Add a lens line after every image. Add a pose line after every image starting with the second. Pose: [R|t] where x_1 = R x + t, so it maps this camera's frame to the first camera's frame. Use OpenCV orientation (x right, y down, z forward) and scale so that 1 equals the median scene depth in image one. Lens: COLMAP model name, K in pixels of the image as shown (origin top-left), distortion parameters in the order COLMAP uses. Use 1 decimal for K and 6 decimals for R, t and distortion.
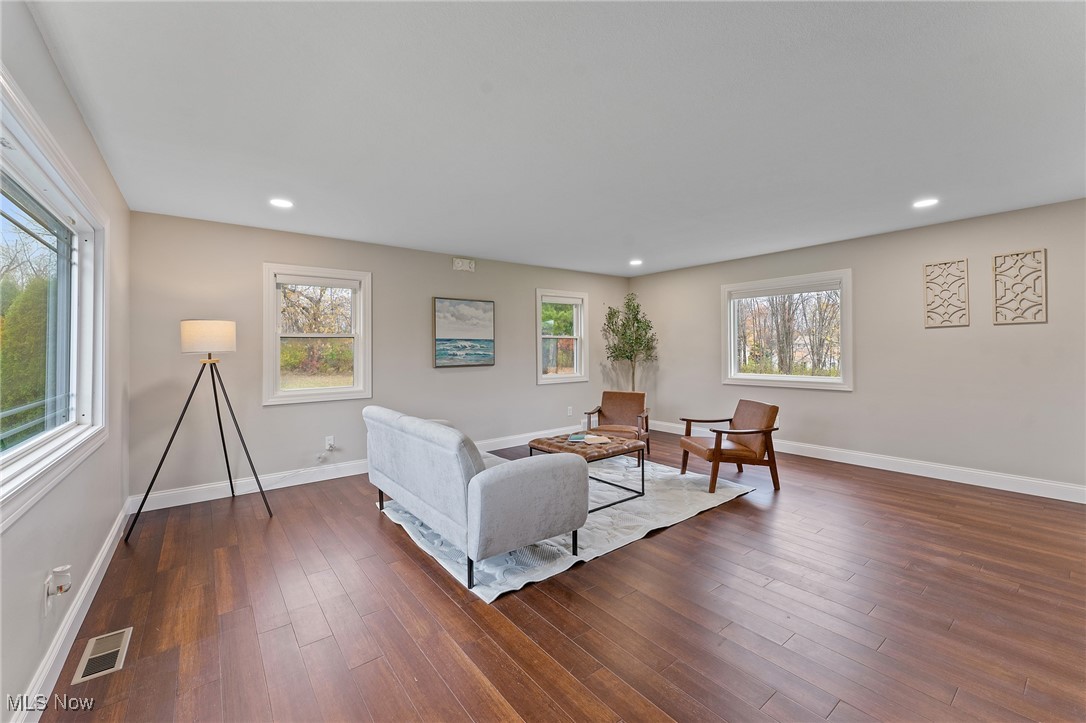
lens RADIAL K [[431.9, 0, 539.1], [0, 431.9, 351.6], [0, 0, 1]] dist [0.001755, 0.000232]
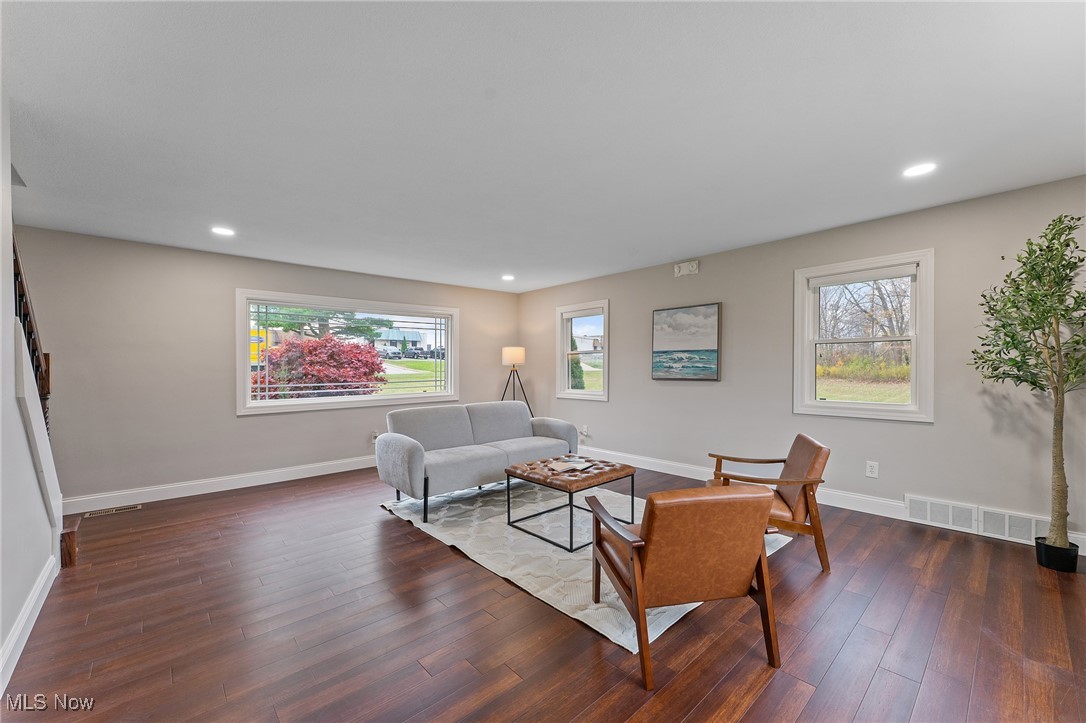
lens RADIAL K [[436.5, 0, 560.1], [0, 436.5, 370.1], [0, 0, 1]] dist [0.000242, -0.000025]
pose [[0.096592, 0.019222, -0.995138, 0.732217], [0.002715, 0.999805, 0.019576, -0.005838], [0.995320, -0.004592, 0.096521, 0.655612]]
